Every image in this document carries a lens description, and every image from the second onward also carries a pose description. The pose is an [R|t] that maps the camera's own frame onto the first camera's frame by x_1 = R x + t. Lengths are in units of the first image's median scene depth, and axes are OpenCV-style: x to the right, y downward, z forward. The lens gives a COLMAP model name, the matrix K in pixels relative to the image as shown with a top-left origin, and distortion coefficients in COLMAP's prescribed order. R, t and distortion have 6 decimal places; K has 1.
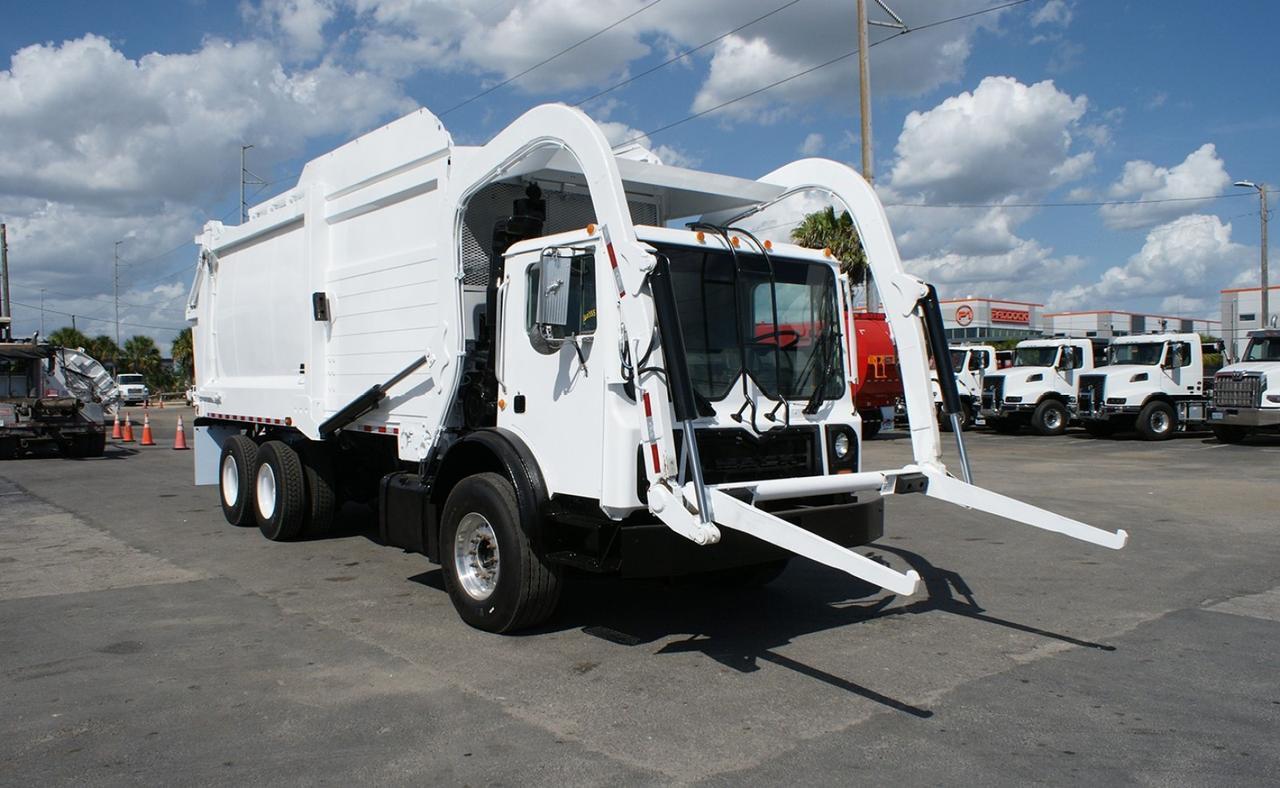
lens RADIAL K [[991.4, 0, 640.0], [0, 991.4, 394.0], [0, 0, 1]] dist [-0.065878, -0.002361]
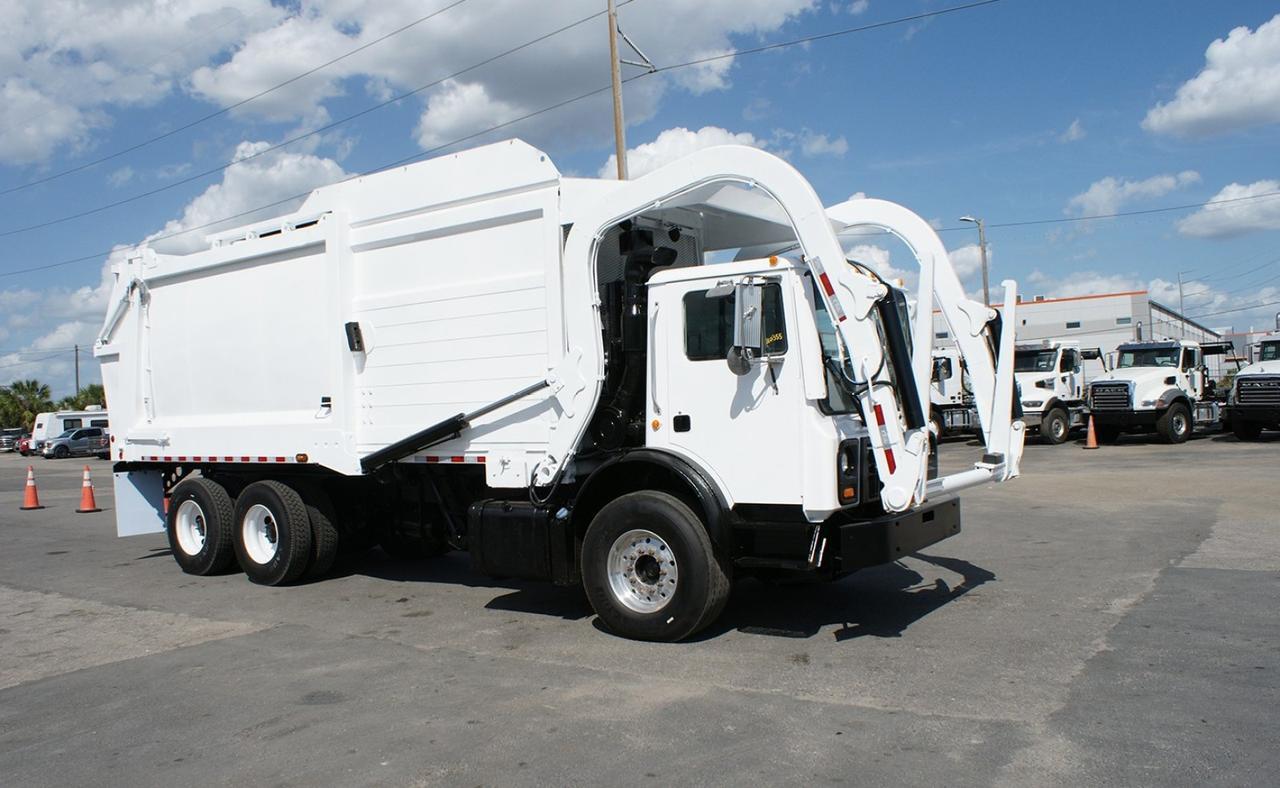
lens RADIAL K [[991.4, 0, 640.0], [0, 991.4, 394.0], [0, 0, 1]] dist [-0.065878, -0.002361]
pose [[0.958105, -0.032902, 0.284520, -0.415659], [0.040958, 0.998909, -0.022412, 0.000469], [-0.283472, 0.033126, 0.958408, -0.007568]]
